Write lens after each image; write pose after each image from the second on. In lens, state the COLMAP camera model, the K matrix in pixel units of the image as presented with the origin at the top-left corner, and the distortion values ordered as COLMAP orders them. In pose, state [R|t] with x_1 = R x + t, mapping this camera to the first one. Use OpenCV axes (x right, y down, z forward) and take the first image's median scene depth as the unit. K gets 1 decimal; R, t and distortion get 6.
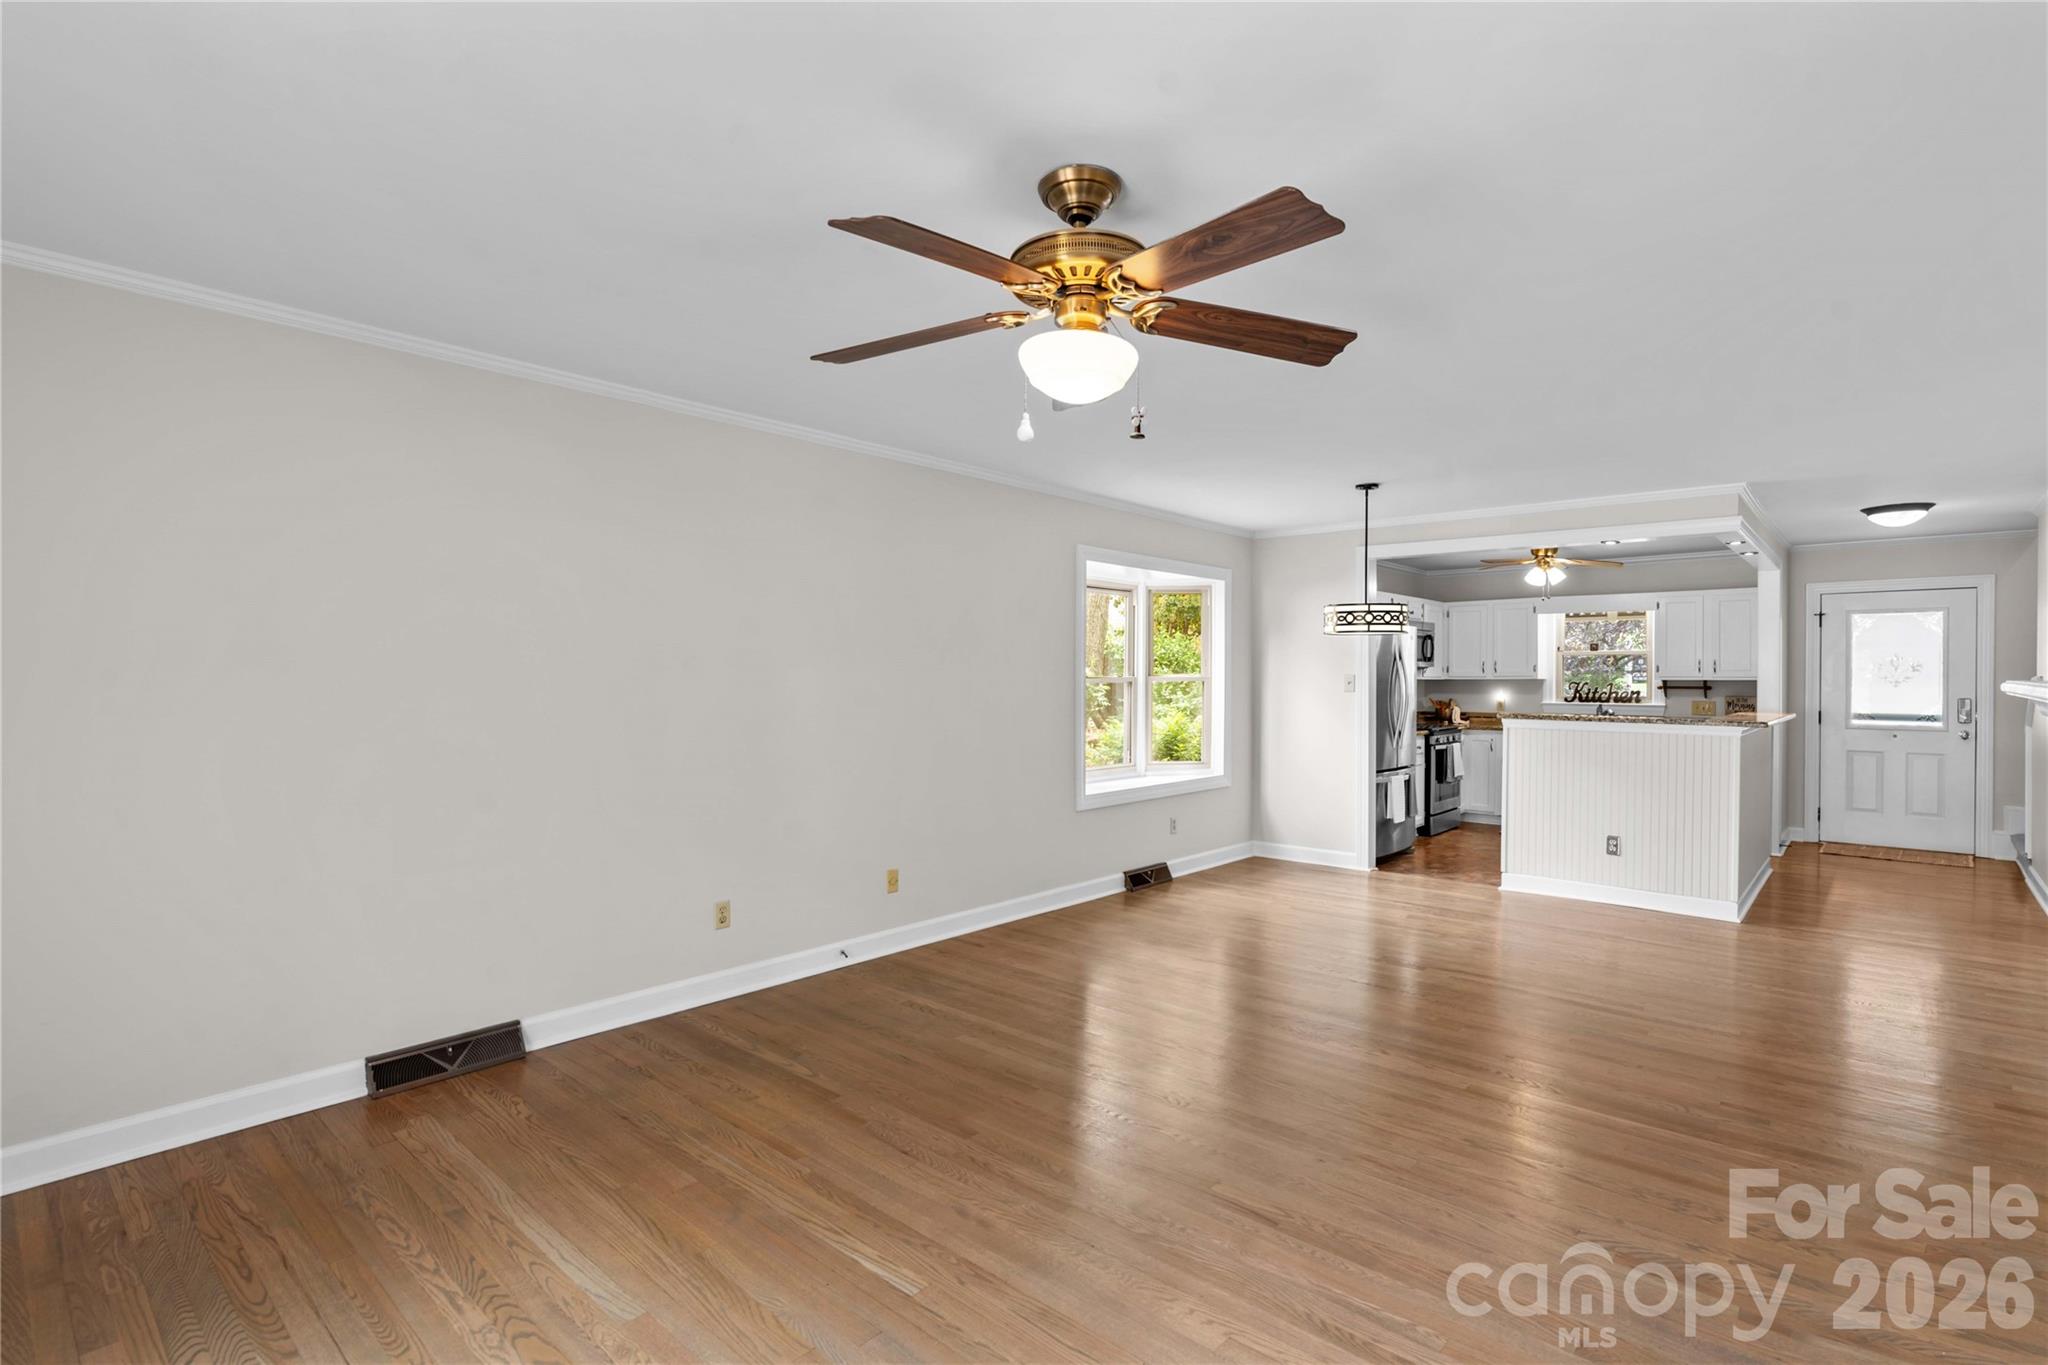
lens RADIAL K [[940.0, 0, 1066.9], [0, 940.0, 684.4], [0, 0, 1]] dist [-0.005360, 0.002854]
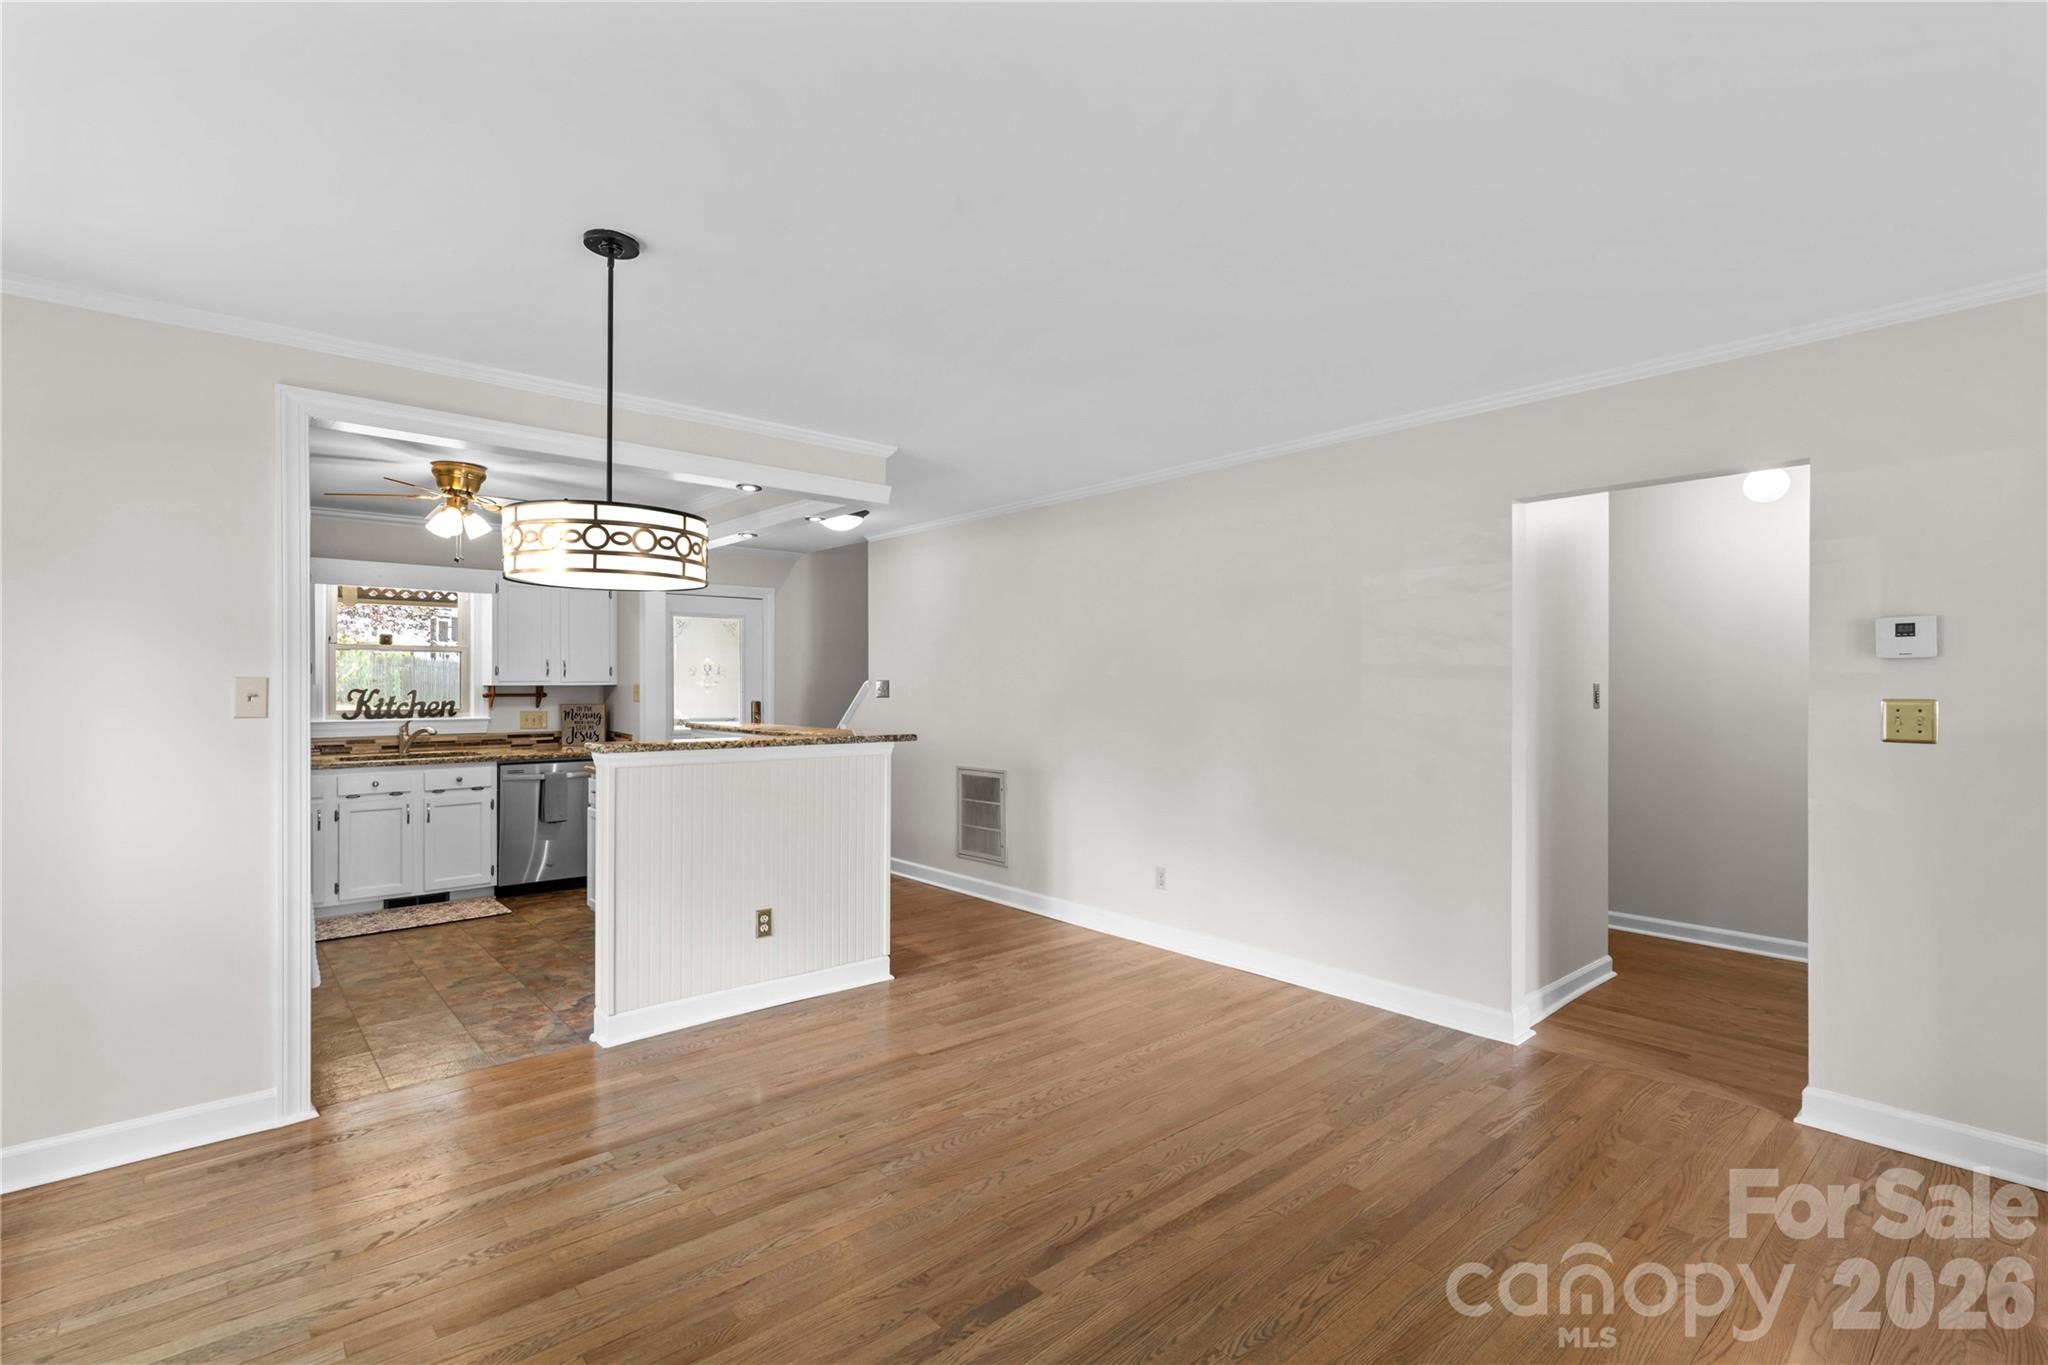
lens RADIAL K [[940.0, 0, 1004.3], [0, 940.0, 683.4], [0, 0, 1]] dist [-0.005360, 0.002854]
pose [[0.149245, -0.001673, 0.988799, -0.060345], [0.006829, 0.999976, 0.000662, -0.004869], [-0.988777, 0.006654, 0.149253, 0.567309]]
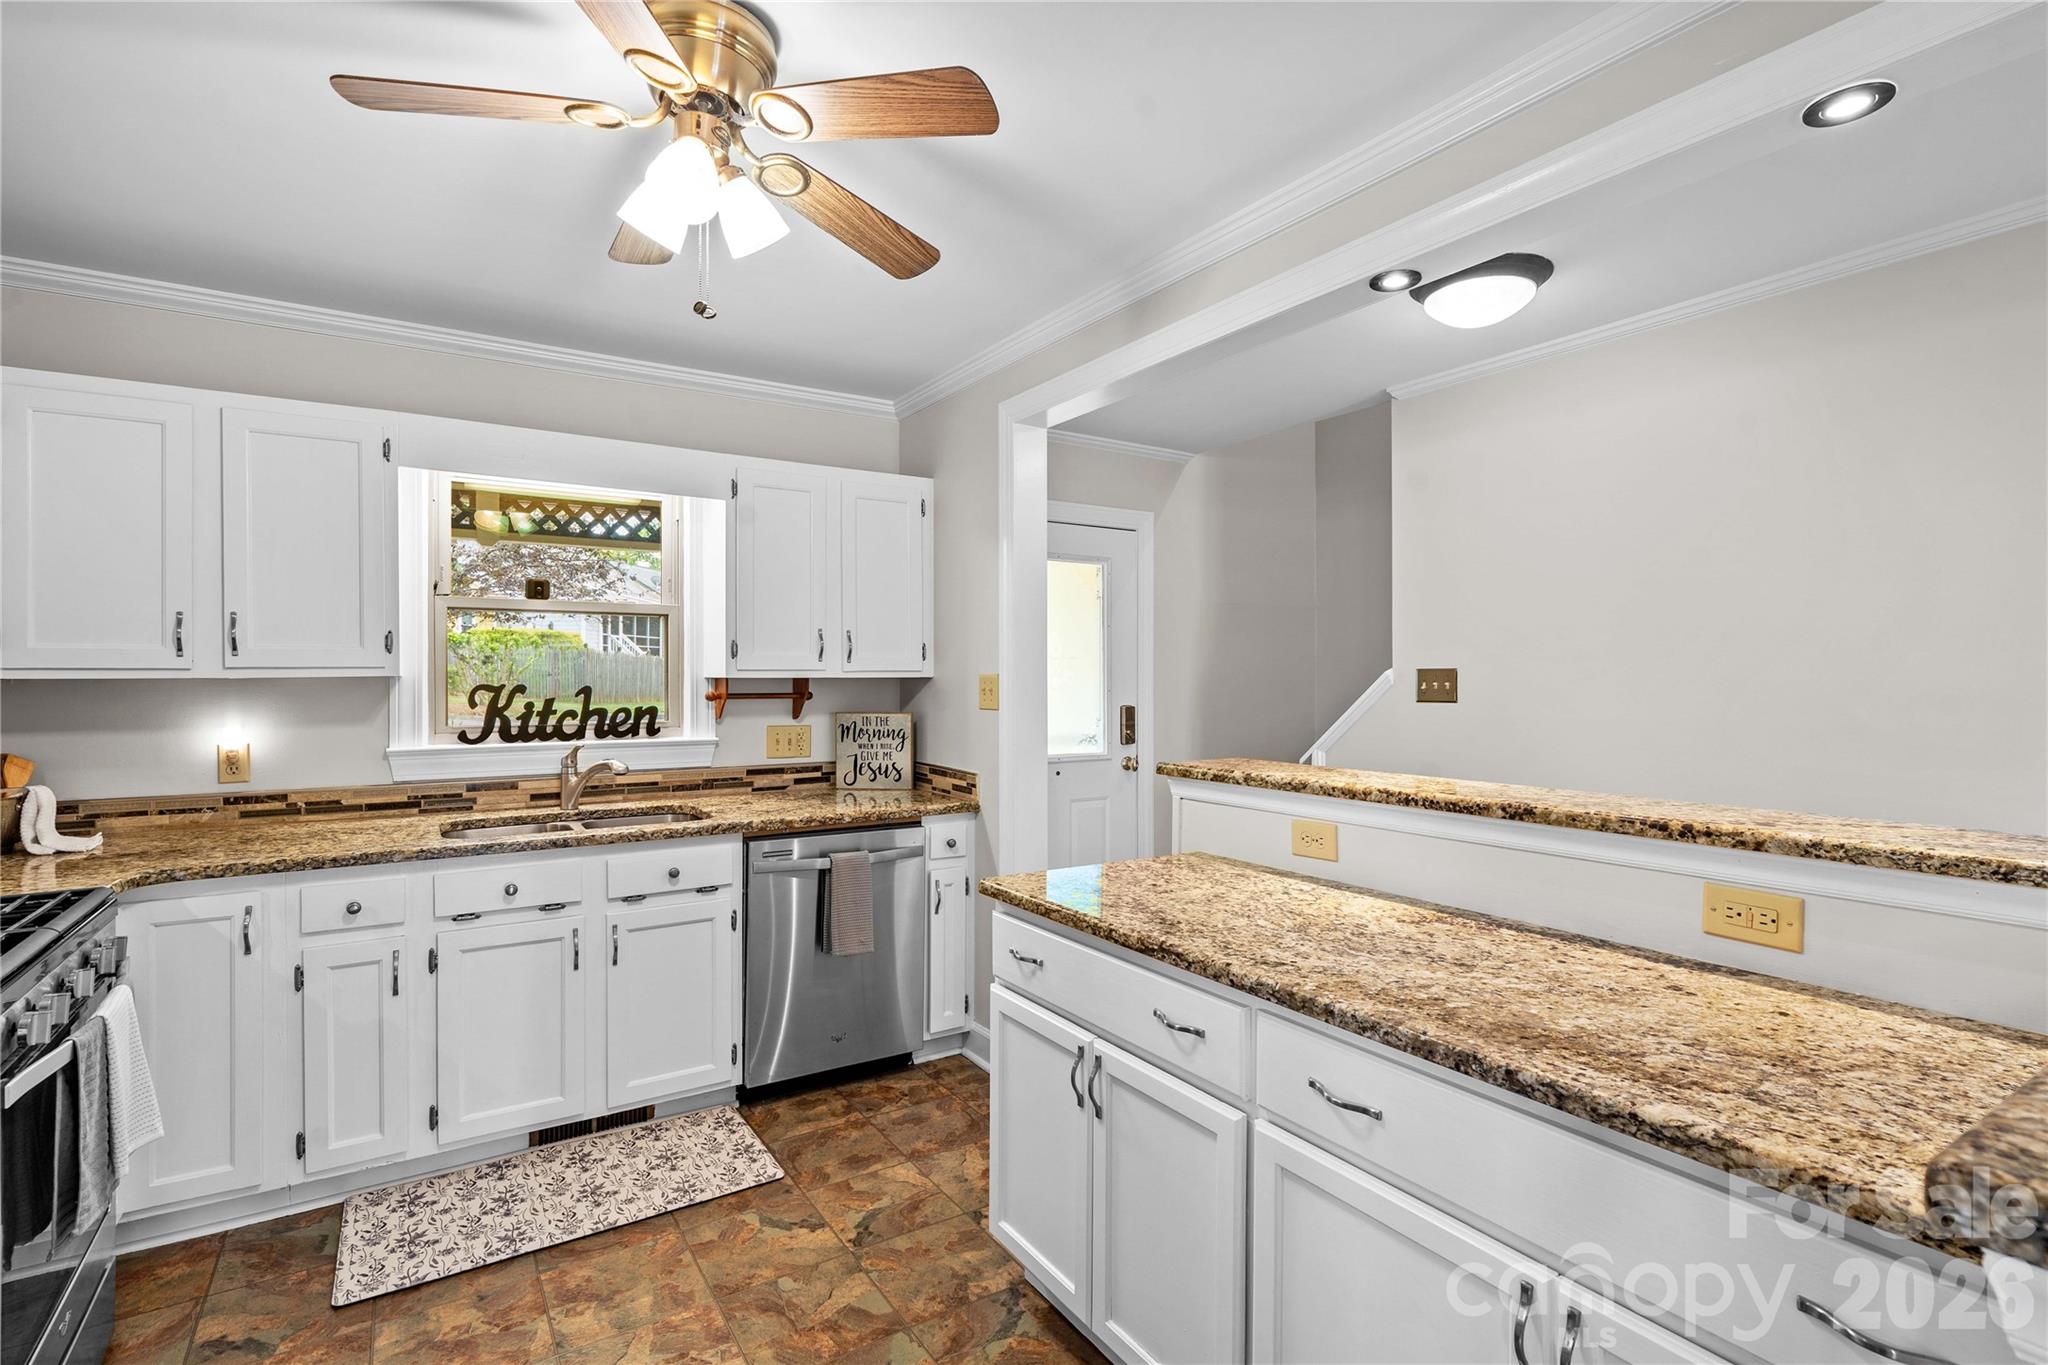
lens RADIAL K [[940.0, 0, 982.3], [0, 940.0, 670.4], [0, 0, 1]] dist [-0.005360, 0.002854]
pose [[0.300441, 0.006271, 0.953780, 0.338239], [0.006329, 0.999943, -0.008568, -0.004581], [-0.953779, 0.008610, 0.300385, 0.915847]]
